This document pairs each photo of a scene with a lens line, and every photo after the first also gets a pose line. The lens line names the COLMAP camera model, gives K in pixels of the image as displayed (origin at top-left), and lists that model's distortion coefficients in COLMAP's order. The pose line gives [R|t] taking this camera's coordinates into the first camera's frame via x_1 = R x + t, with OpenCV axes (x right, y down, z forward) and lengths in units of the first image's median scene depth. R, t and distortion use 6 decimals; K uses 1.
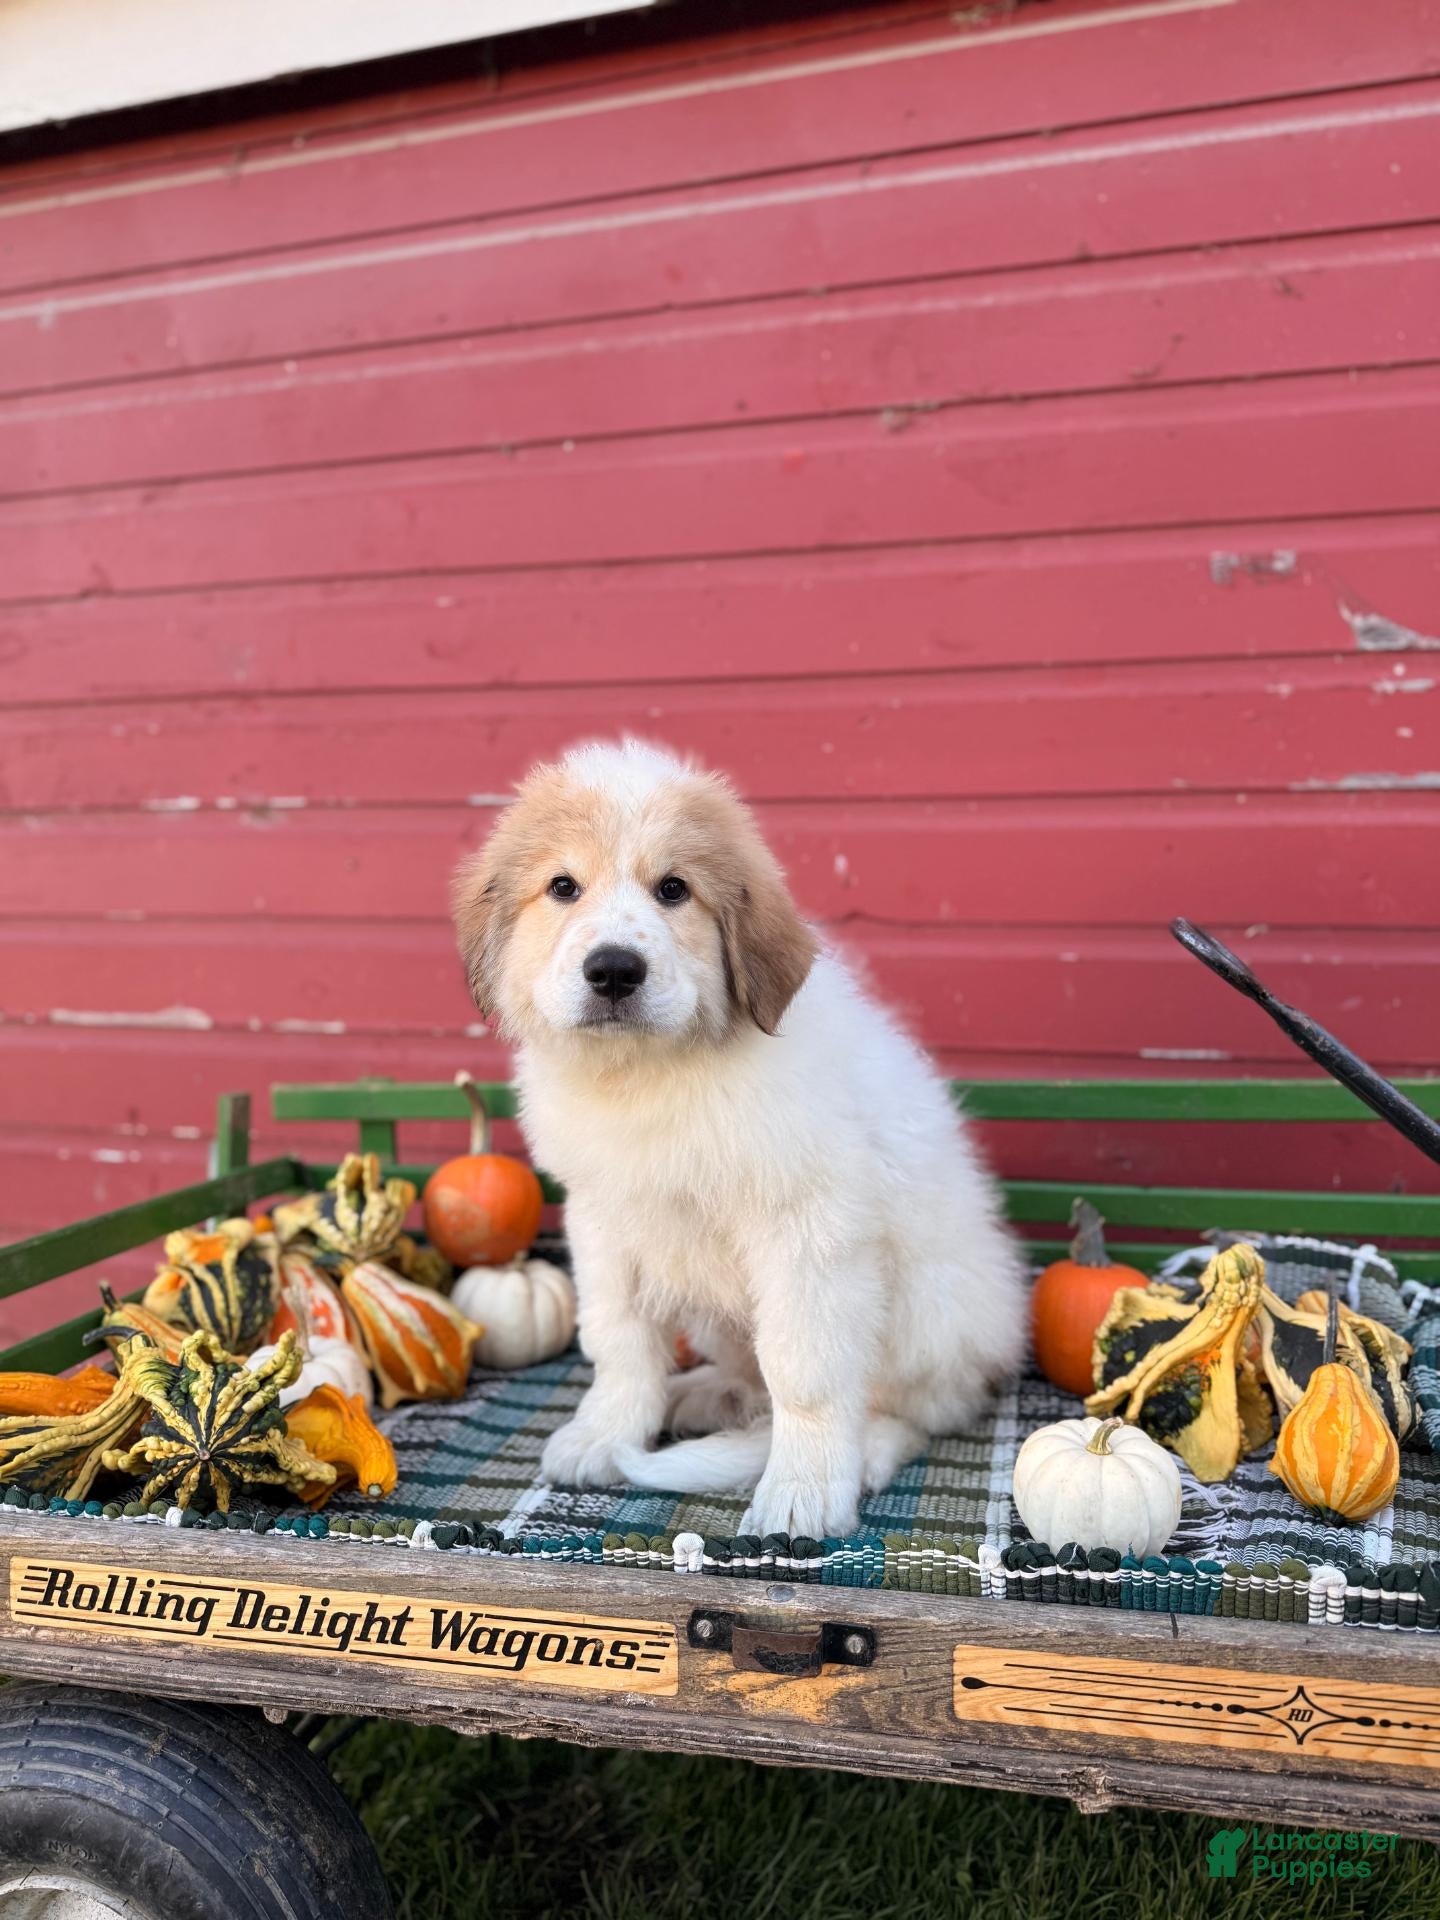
lens RADIAL K [[1469.1, 0, 721.5], [0, 1469.1, 961.3], [0, 0, 1]] dist [-0.014740, -0.001042]
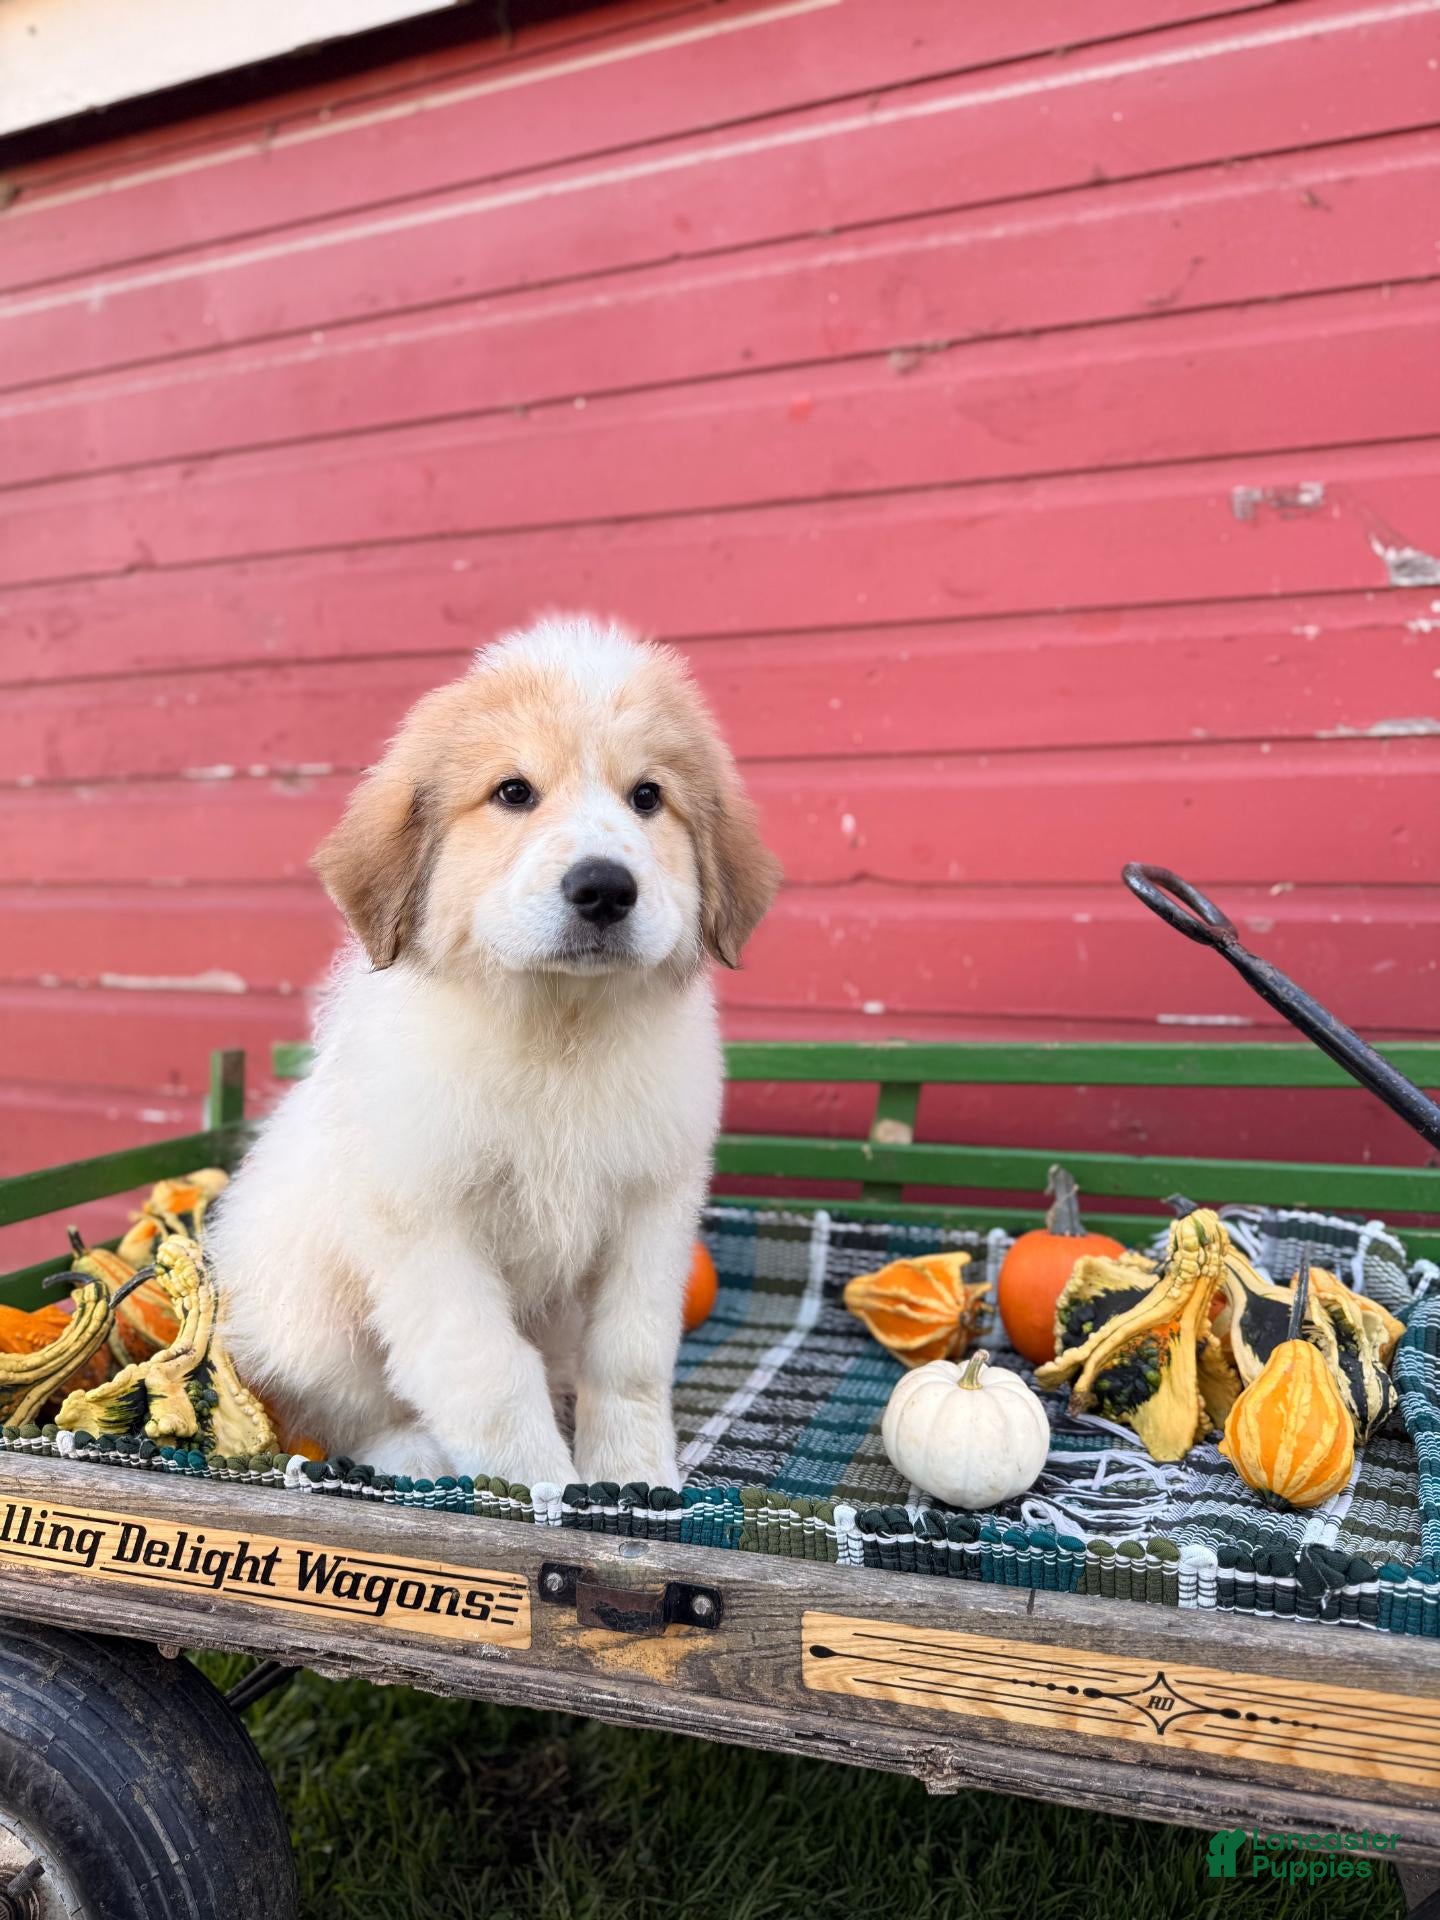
lens RADIAL K [[1469.1, 0, 719.7], [0, 1469.1, 963.5], [0, 0, 1]] dist [-0.014740, -0.001042]
pose [[0.994208, 0.002447, -0.107446, 0.108675], [-0.001382, 0.999949, 0.009985, 0.018596], [0.107465, -0.009779, 0.994161, 0.025214]]
